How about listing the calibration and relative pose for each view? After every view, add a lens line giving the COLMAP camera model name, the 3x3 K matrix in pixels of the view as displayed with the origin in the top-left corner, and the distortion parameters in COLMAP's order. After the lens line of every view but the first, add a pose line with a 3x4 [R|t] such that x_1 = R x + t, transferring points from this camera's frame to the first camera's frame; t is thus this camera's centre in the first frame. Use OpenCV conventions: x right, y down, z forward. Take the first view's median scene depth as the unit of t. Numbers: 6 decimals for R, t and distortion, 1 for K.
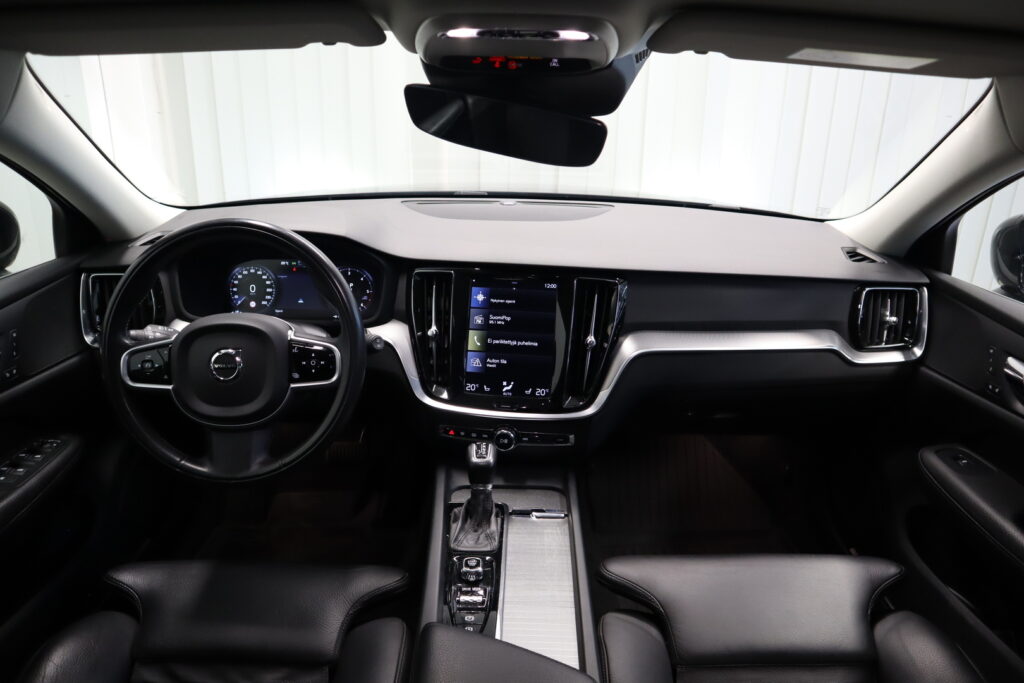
lens RADIAL K [[708.9, 0, 512.0], [0, 708.9, 341.5], [0, 0, 1]] dist [-0.129671, 0.090005]
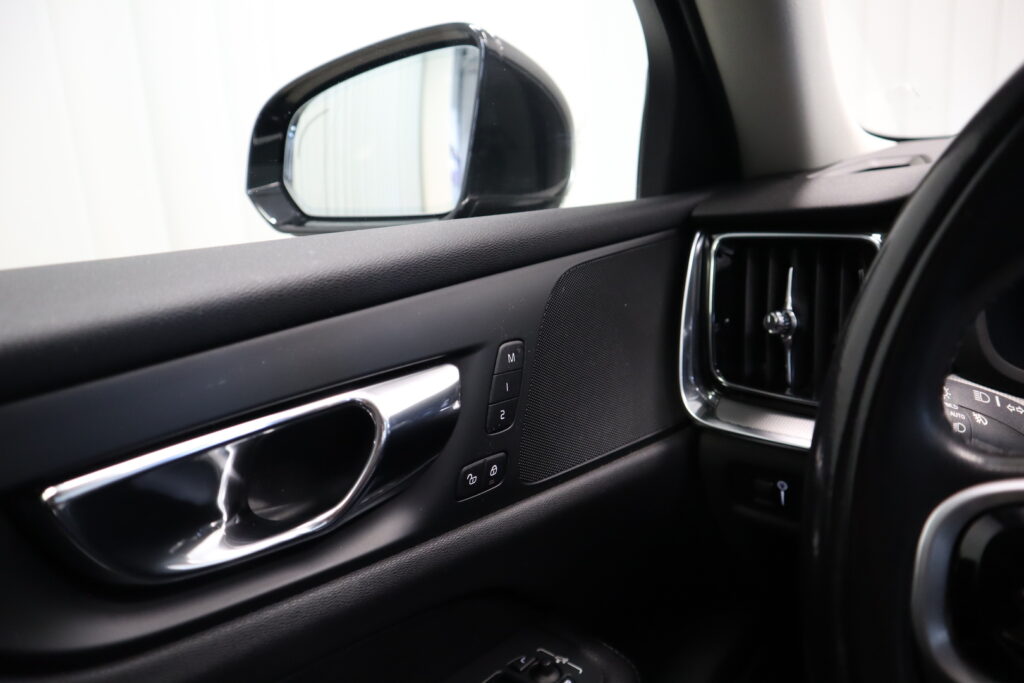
lens RADIAL K [[708.9, 0, 512.0], [0, 708.9, 341.5], [0, 0, 1]] dist [-0.129671, 0.090005]
pose [[0.743543, 0.077080, -0.664231, -0.452247], [-0.153017, 0.986590, -0.056800, 0.001352], [0.650946, 0.143872, 0.745366, 0.663374]]
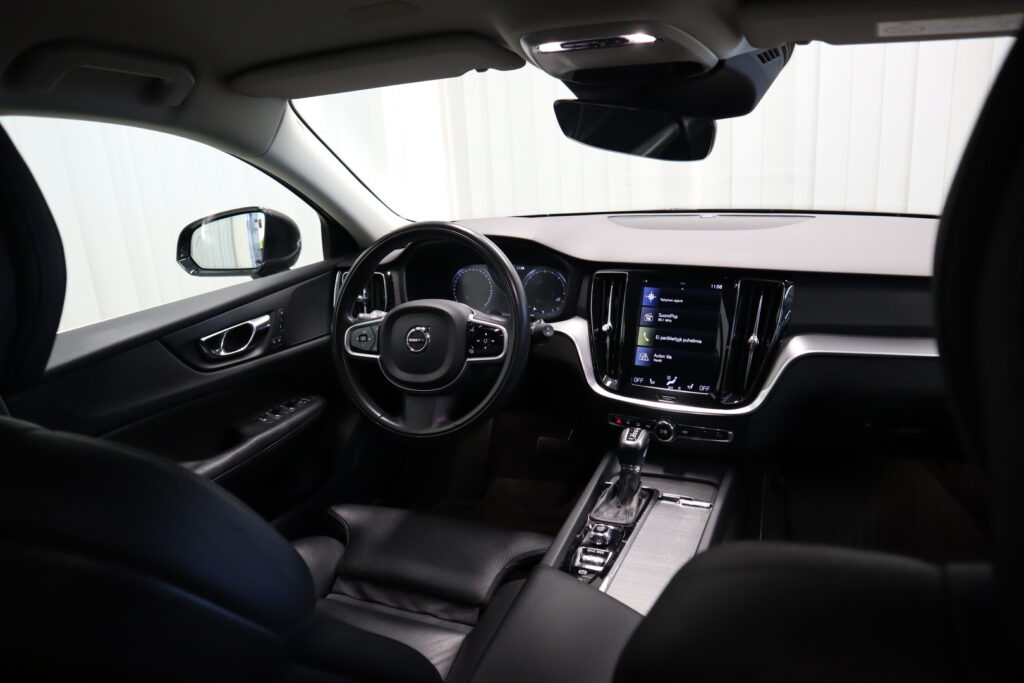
lens RADIAL K [[708.9, 0, 512.0], [0, 708.9, 341.5], [0, 0, 1]] dist [-0.129671, 0.090005]
pose [[0.916196, 0.041061, -0.398622, 0.199367], [-0.064291, 0.996913, -0.045077, 0.070219], [0.395540, 0.066927, 0.916007, -0.061078]]
